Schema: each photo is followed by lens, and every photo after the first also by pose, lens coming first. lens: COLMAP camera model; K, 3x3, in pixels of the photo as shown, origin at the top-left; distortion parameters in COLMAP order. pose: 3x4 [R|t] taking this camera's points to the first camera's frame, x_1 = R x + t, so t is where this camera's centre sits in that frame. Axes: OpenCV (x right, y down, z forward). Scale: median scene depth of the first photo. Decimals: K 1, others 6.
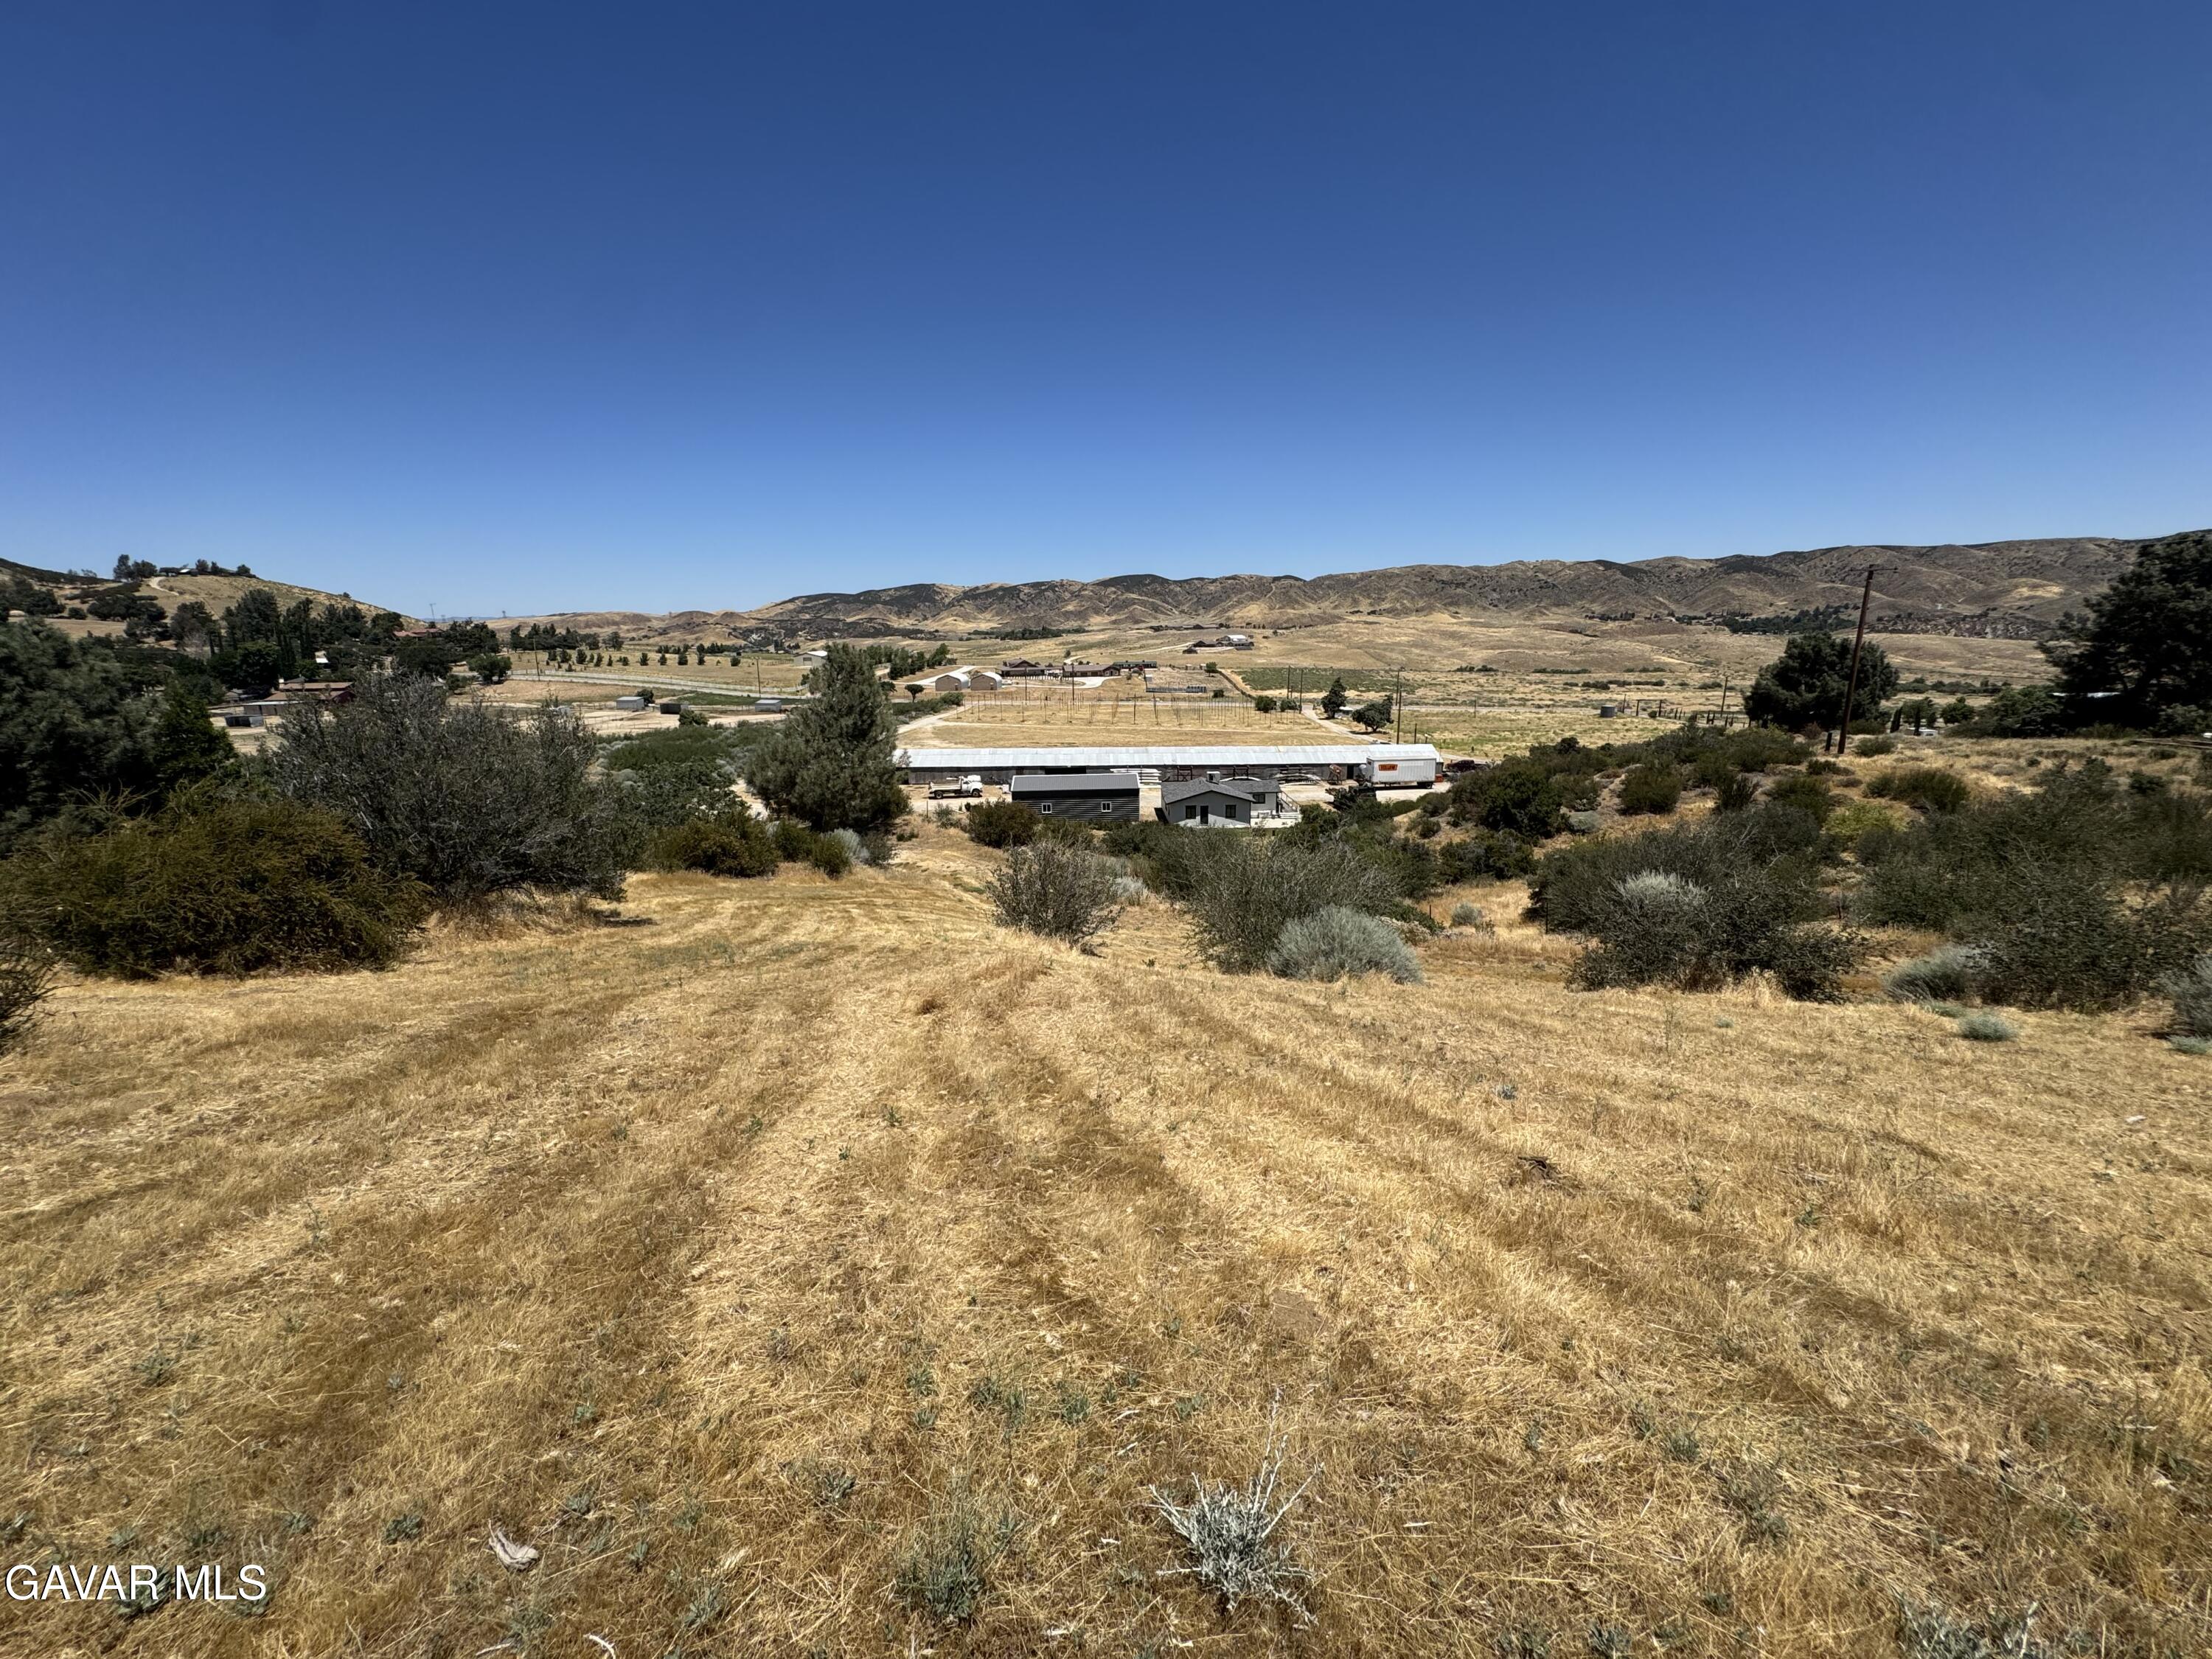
lens RADIAL K [[878.0, 0, 1106.0], [0, 878.0, 829.5], [0, 0, 1]] dist [-0.002915, -0.000213]
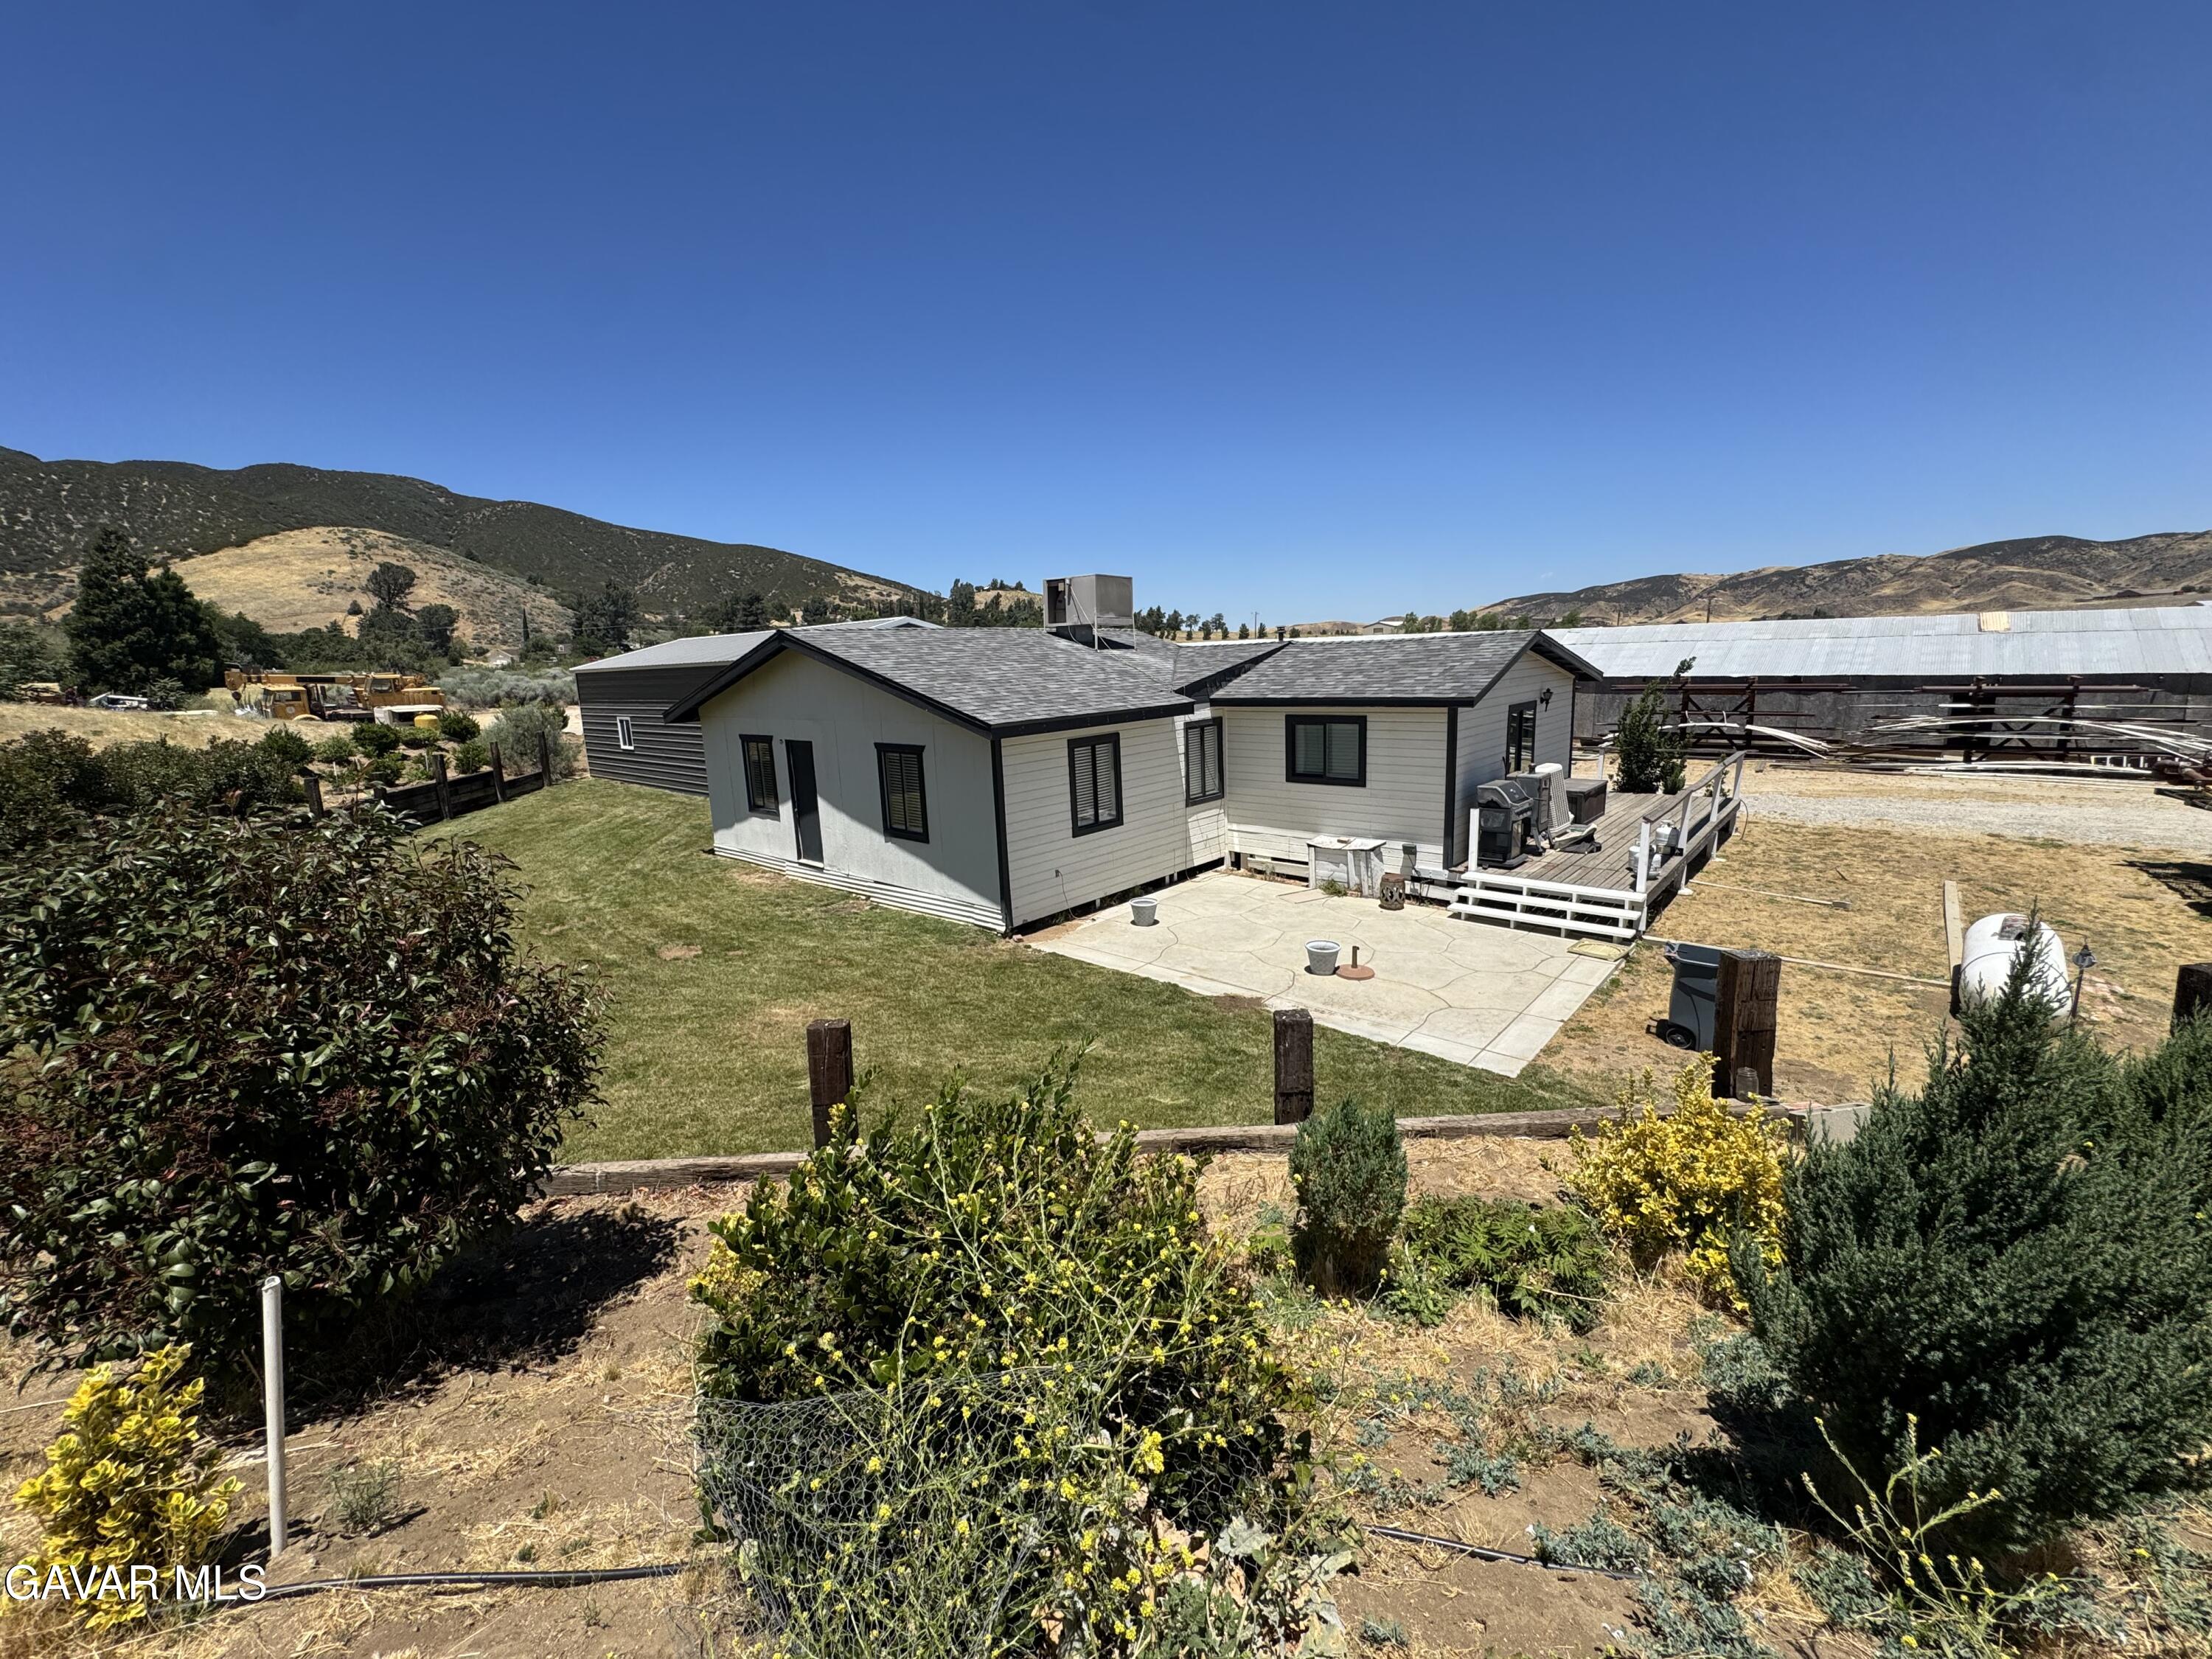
lens RADIAL K [[885.4, 0, 1106.0], [0, 885.4, 829.5], [0, 0, 1]] dist [-0.003358, 0.000687]
pose [[0.727519, 0.118825, -0.675719, 0.201412], [-0.126028, 0.991274, 0.038626, -0.019061], [0.674413, 0.057058, 0.736147, 0.711631]]
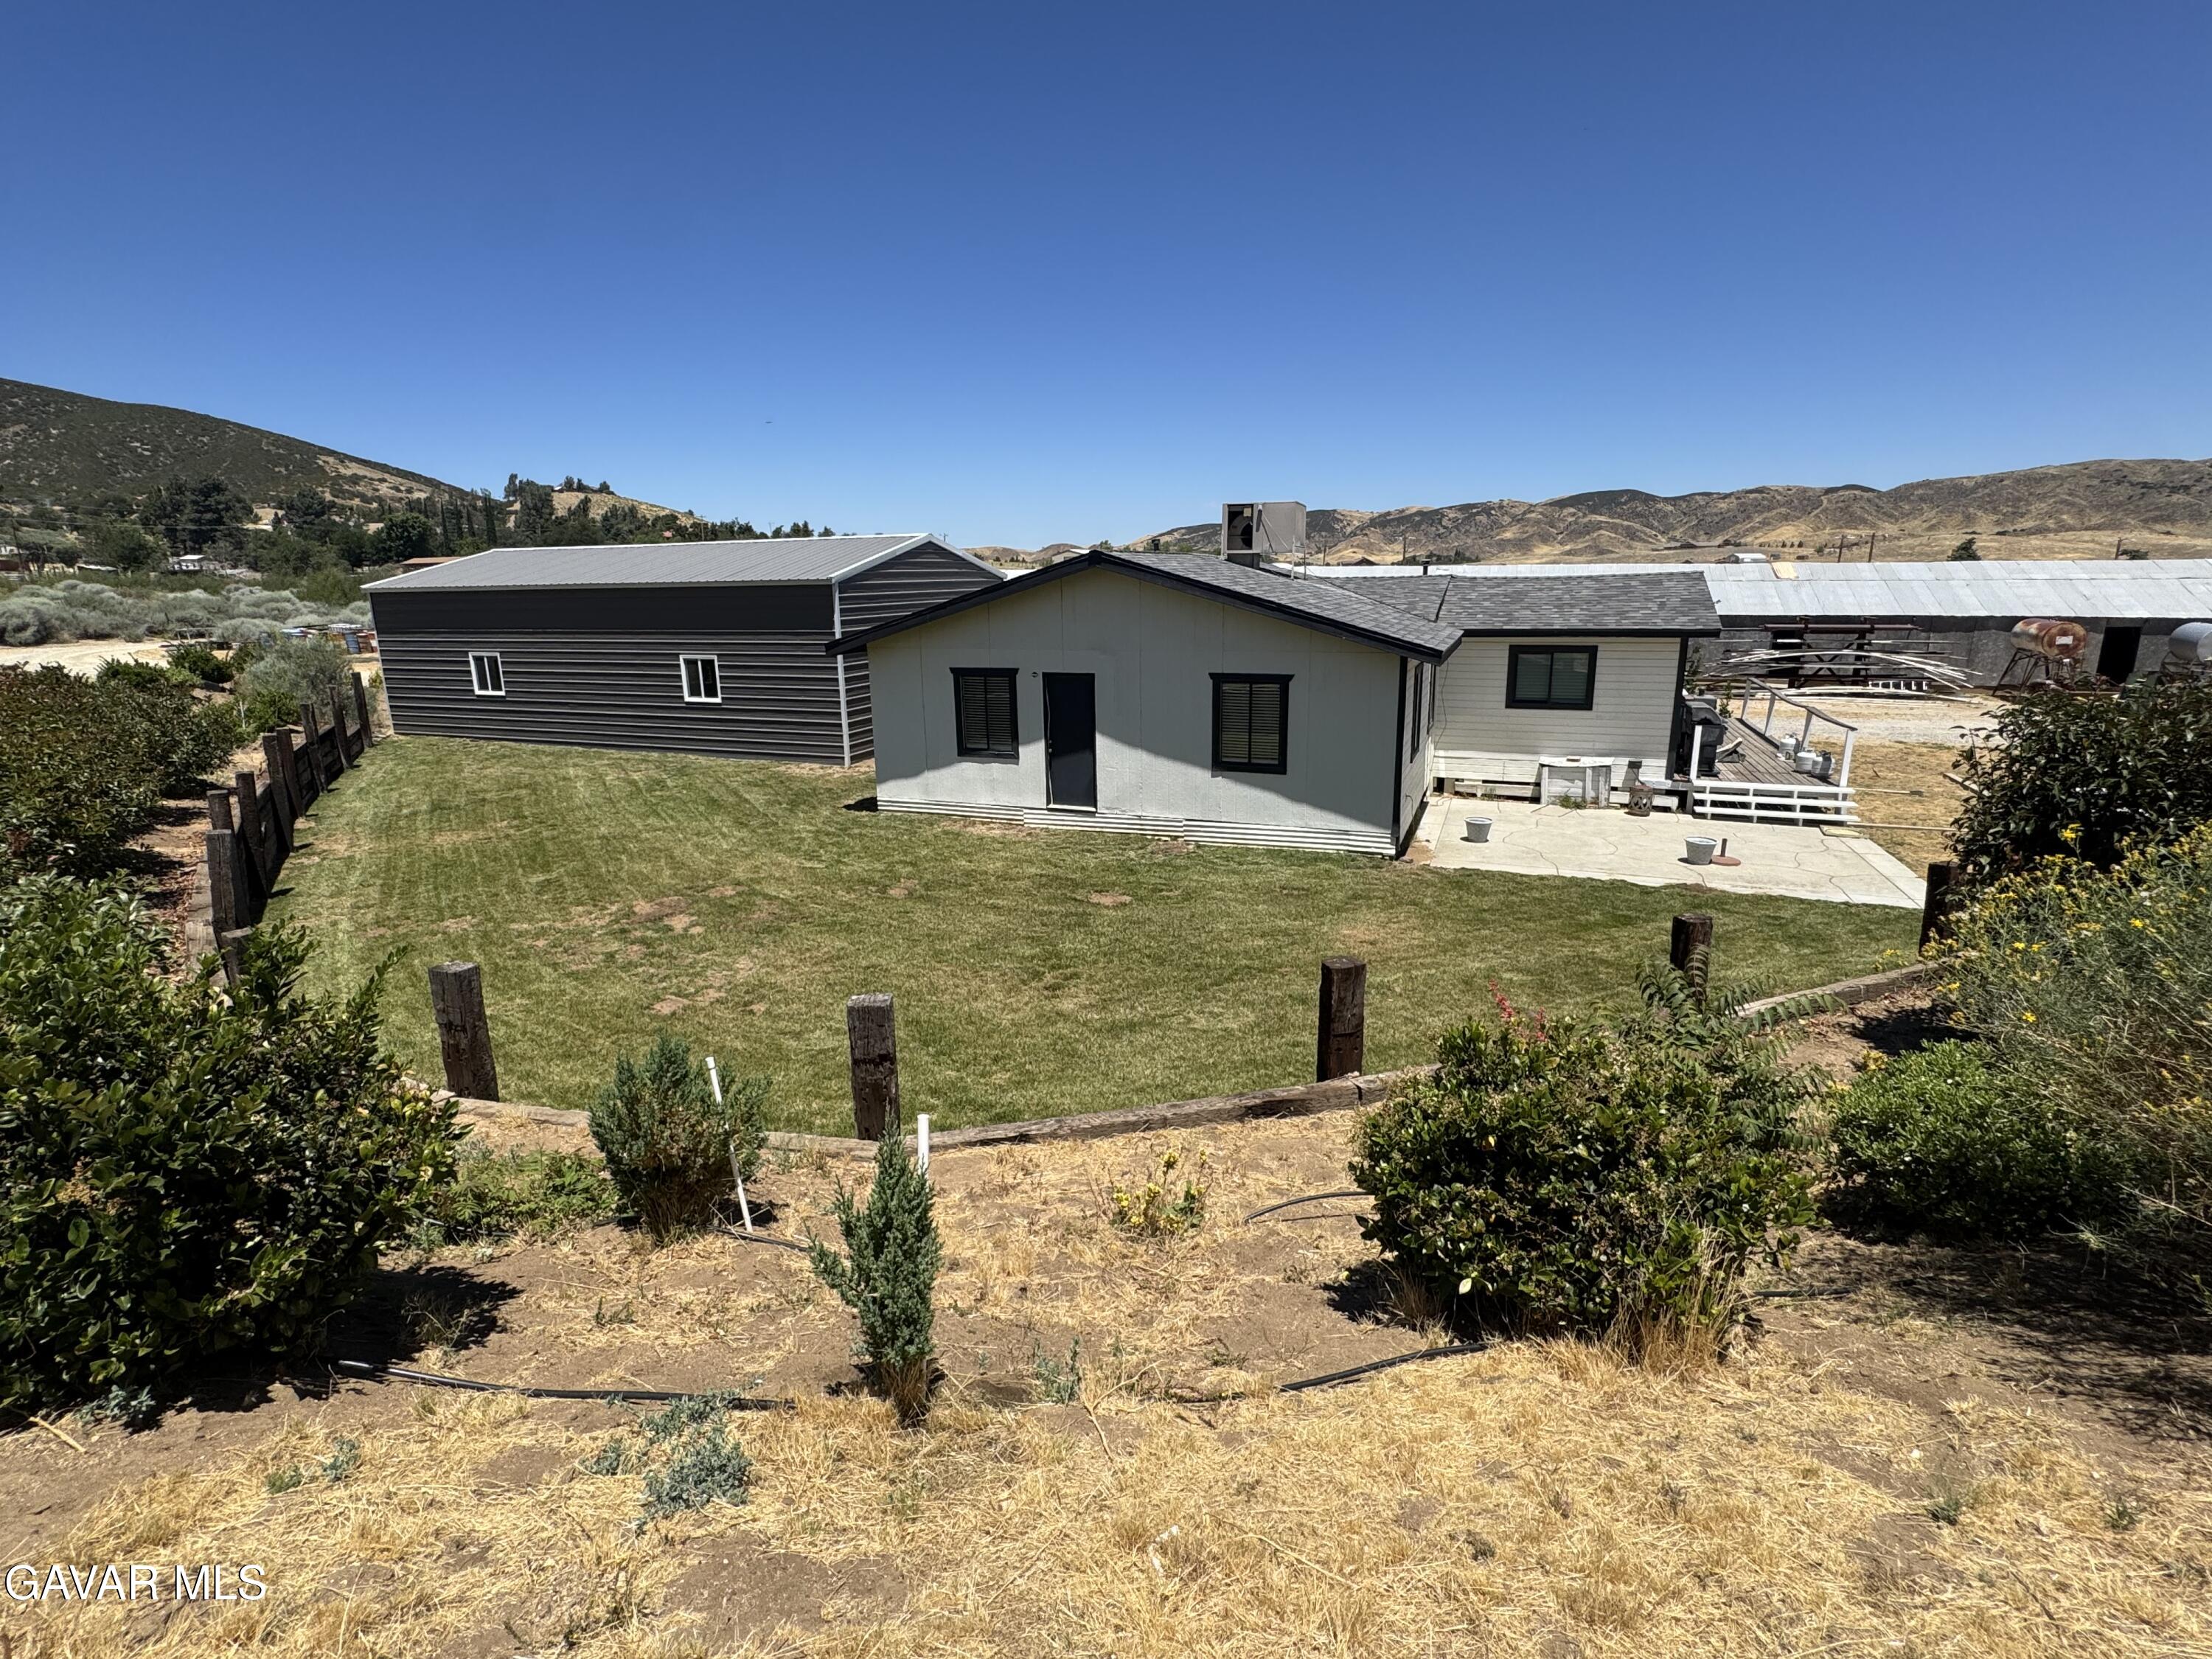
lens RADIAL K [[1035.3, 0, 1096.8], [0, 1035.3, 825.1], [0, 0, 1]] dist [-0.002023, 0.001156]
pose [[0.916794, 0.093219, -0.388329, 0.142128], [-0.086113, 0.995645, 0.035705, -0.007102], [0.389966, 0.000707, 0.920829, 0.653868]]
